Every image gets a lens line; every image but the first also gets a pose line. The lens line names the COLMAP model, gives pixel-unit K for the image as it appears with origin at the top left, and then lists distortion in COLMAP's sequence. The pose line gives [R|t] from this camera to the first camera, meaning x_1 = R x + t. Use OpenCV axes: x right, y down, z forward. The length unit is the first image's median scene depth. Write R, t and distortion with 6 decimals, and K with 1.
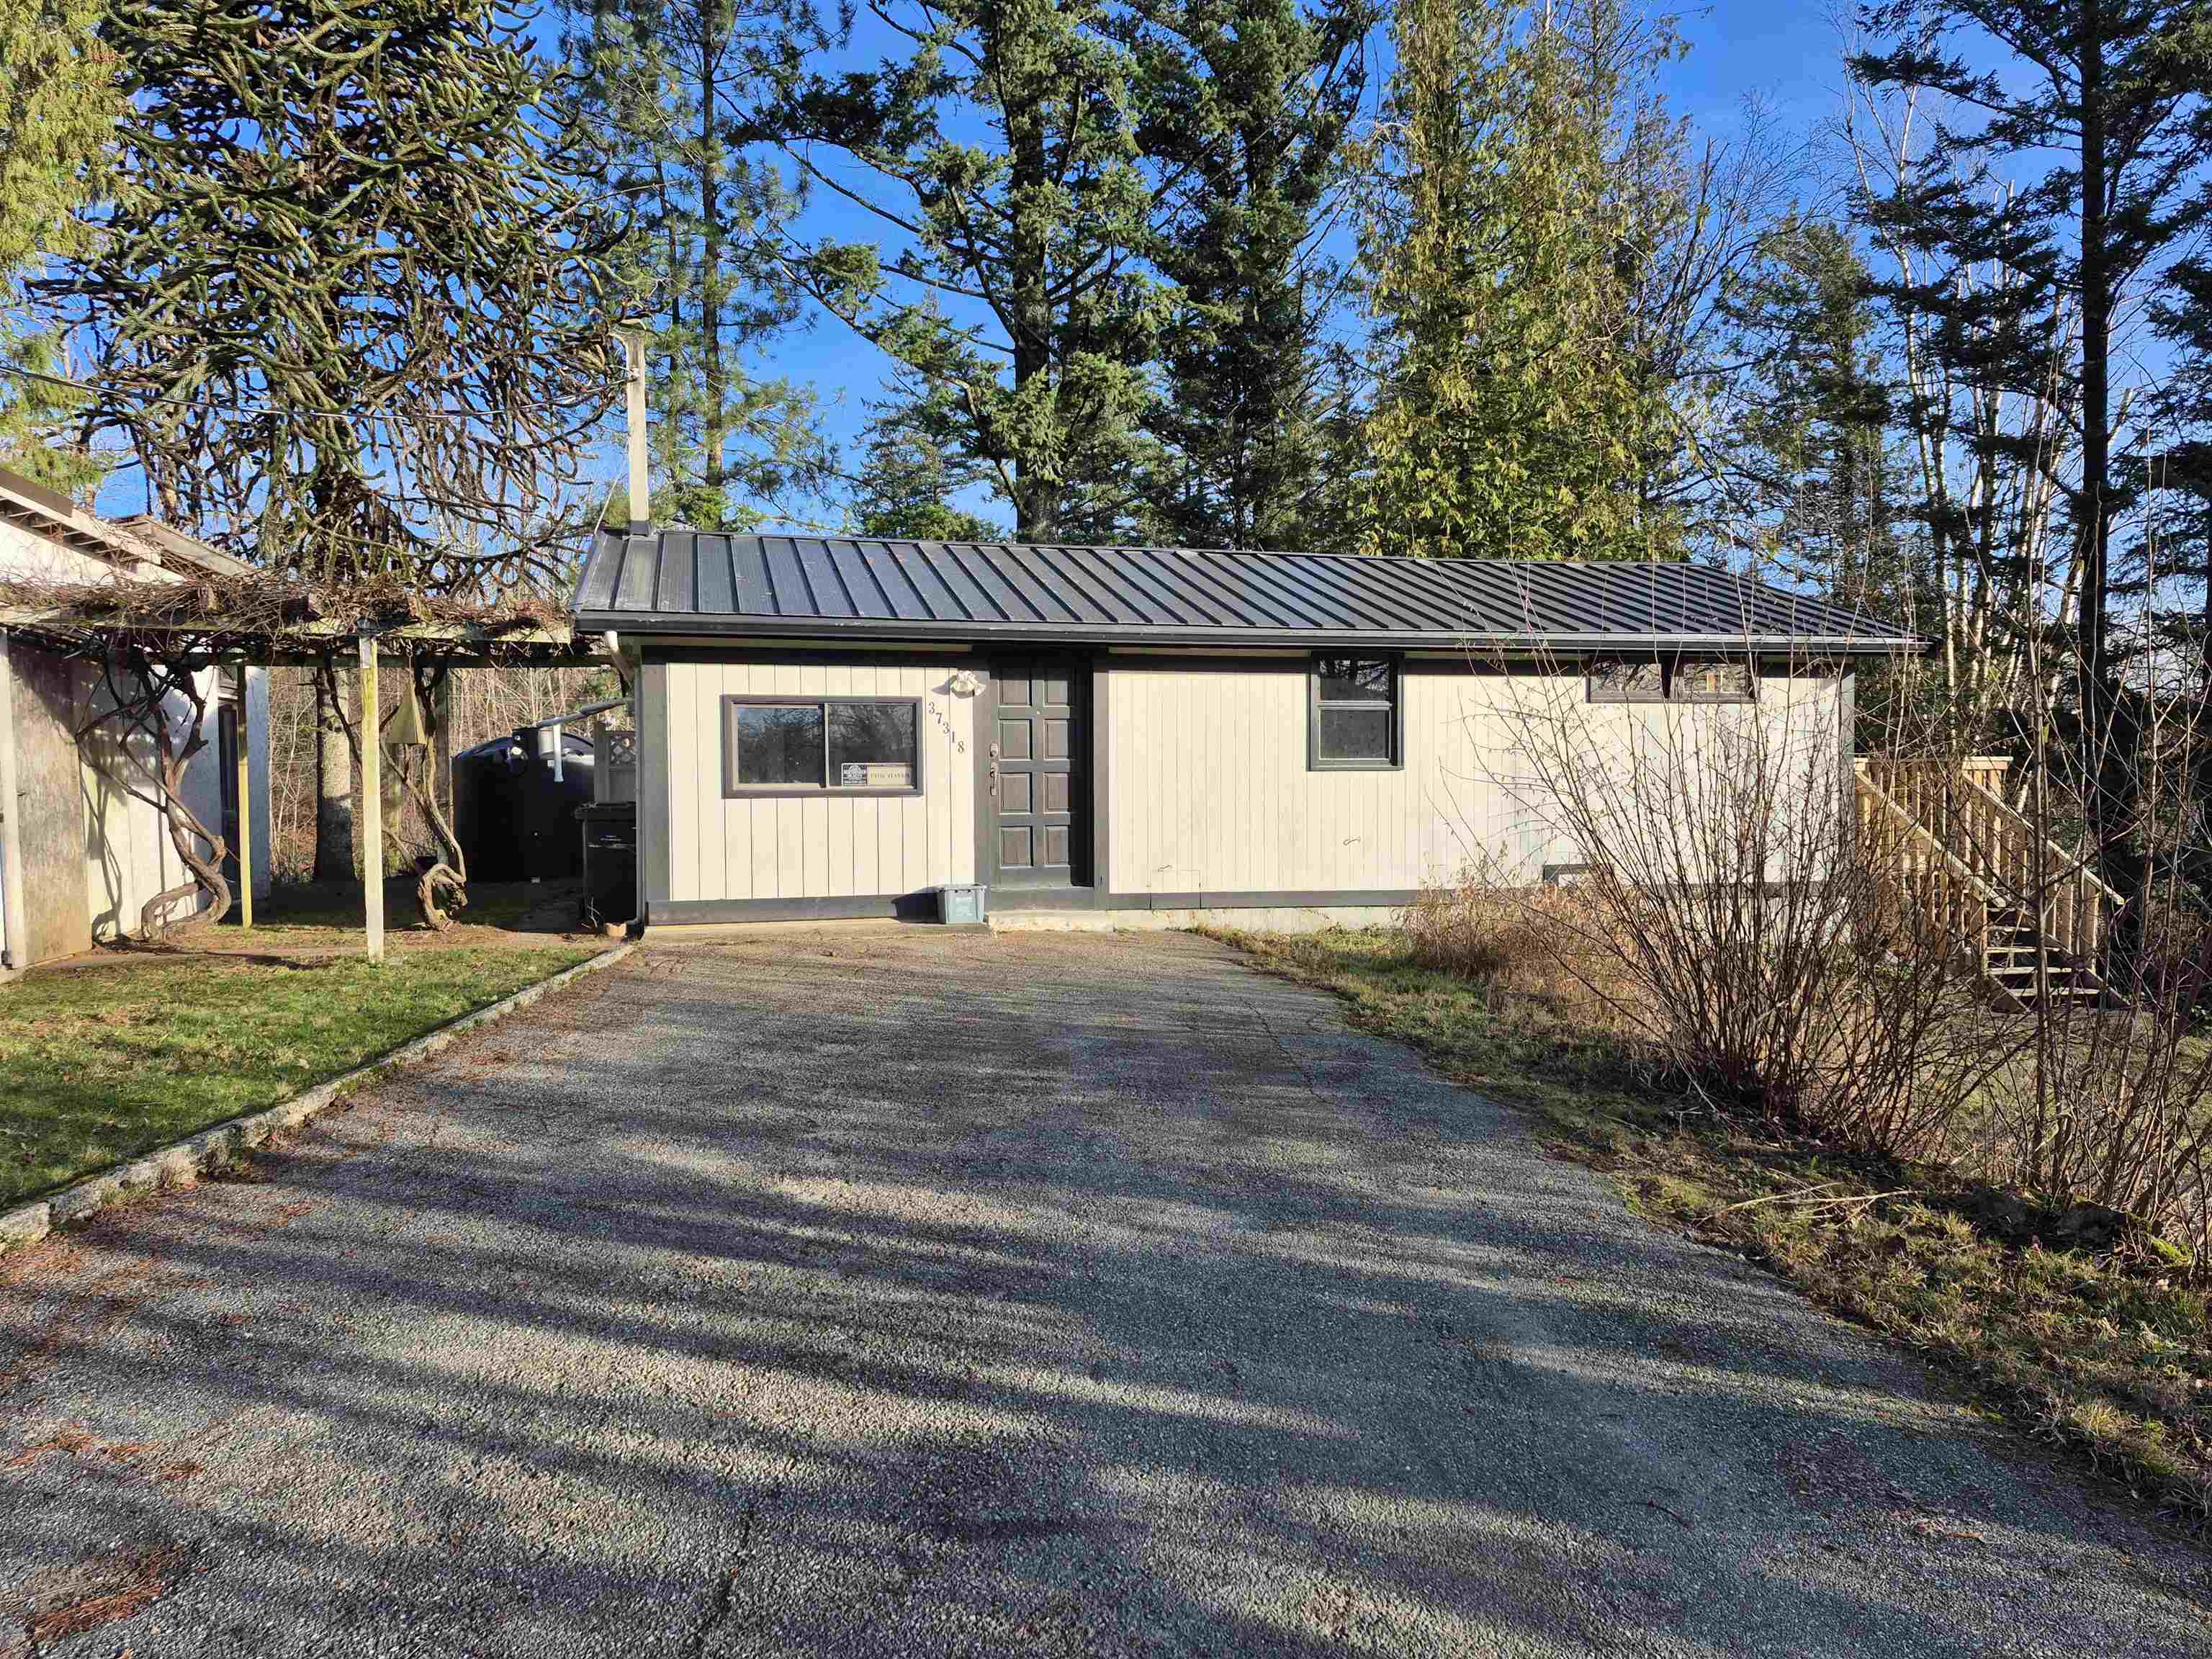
lens RADIAL K [[1528.0, 0, 1105.0], [0, 1528.0, 826.4], [0, 0, 1]] dist [0.055551, -0.048288]
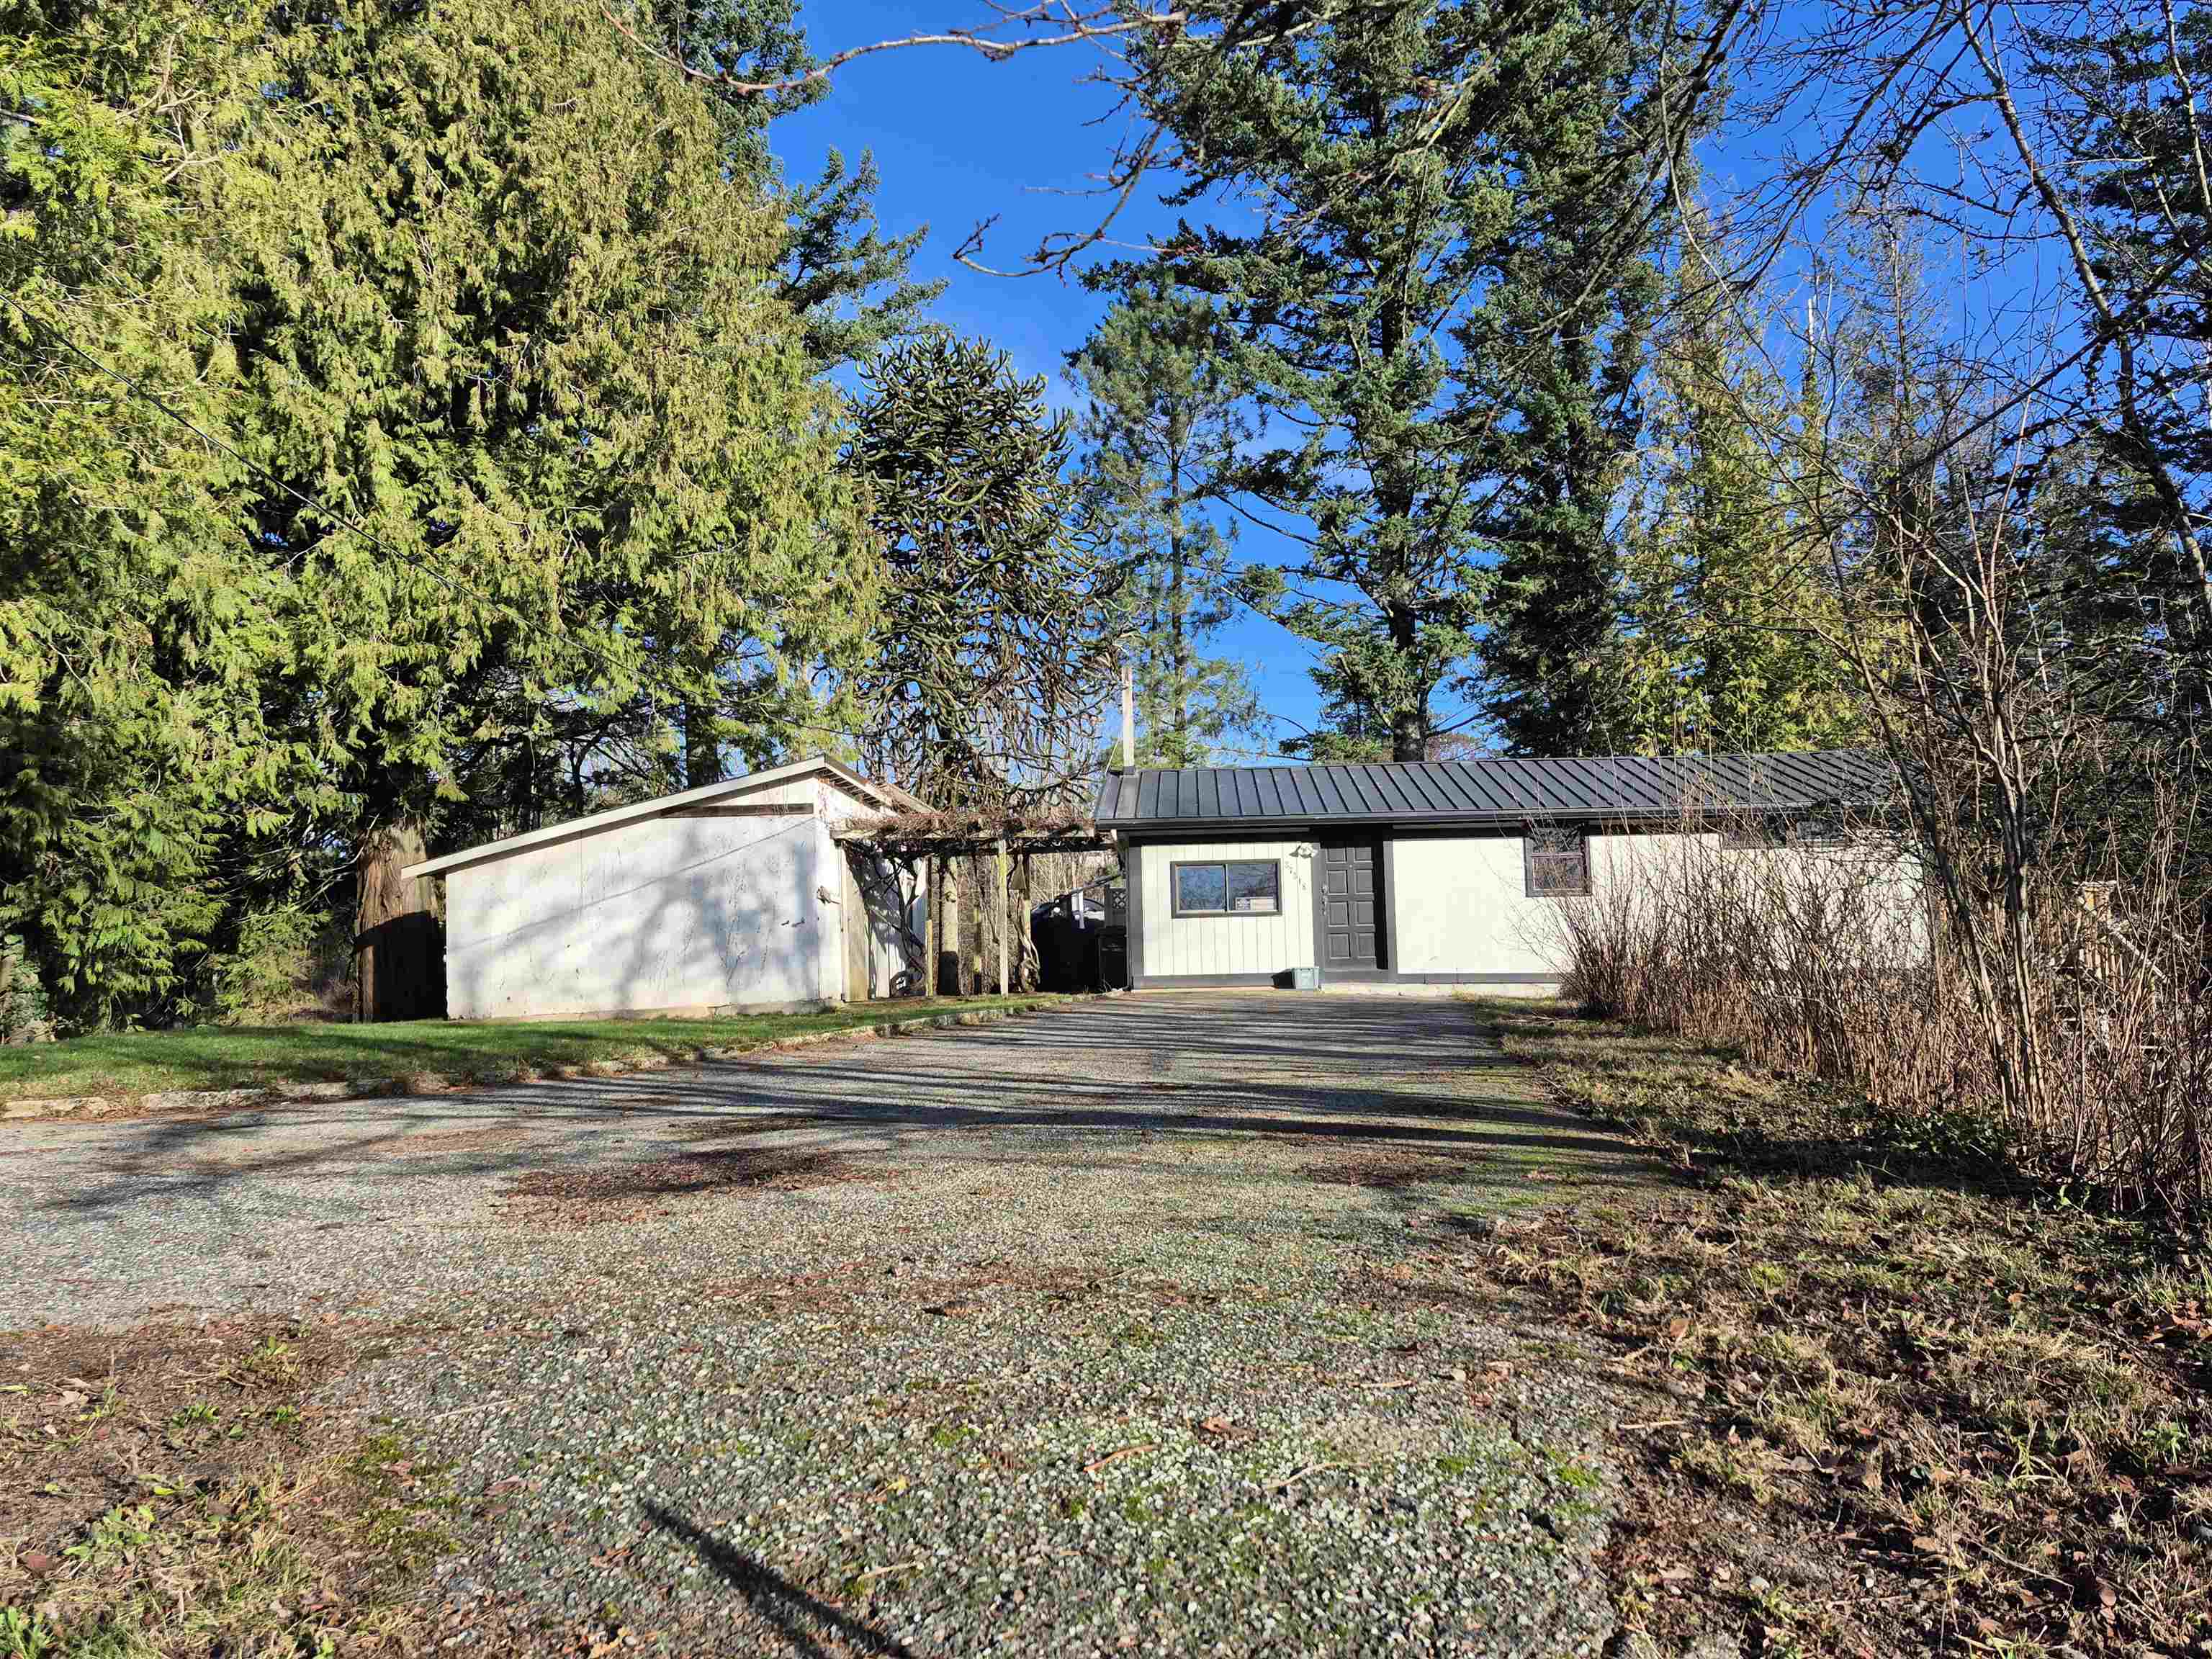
lens RADIAL K [[1528.0, 0, 1110.6], [0, 1528.0, 825.4], [0, 0, 1]] dist [0.055551, -0.048288]
pose [[0.951157, -0.043641, -0.305607, 0.215965], [0.005383, 0.992152, -0.124925, 0.088724], [0.308660, 0.117178, 0.943927, -0.671980]]
